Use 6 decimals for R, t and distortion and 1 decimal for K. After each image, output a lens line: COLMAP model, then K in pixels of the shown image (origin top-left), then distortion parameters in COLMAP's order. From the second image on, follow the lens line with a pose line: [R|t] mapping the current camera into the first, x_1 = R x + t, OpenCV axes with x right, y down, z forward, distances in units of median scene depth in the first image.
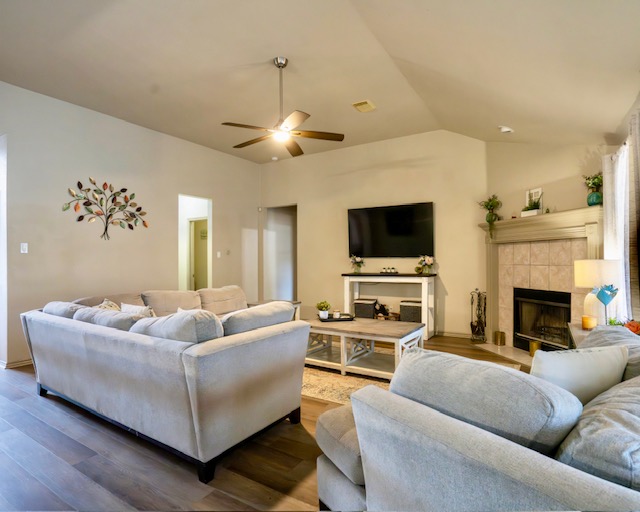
lens RADIAL K [[361.2, 0, 321.5], [0, 361.2, 252.3], [0, 0, 1]] dist [-0.030923, -0.000041]
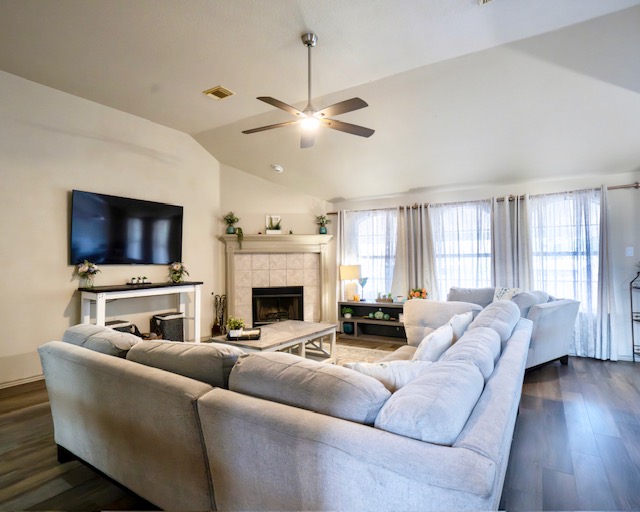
lens RADIAL K [[361.2, 0, 320.5], [0, 361.2, 257.2], [0, 0, 1]] dist [-0.030923, -0.000041]
pose [[0.024933, 0.017091, 0.999543, -0.747017], [-0.012151, 0.999785, -0.016793, 0.007790], [-0.999615, -0.011726, 0.025136, 0.720944]]
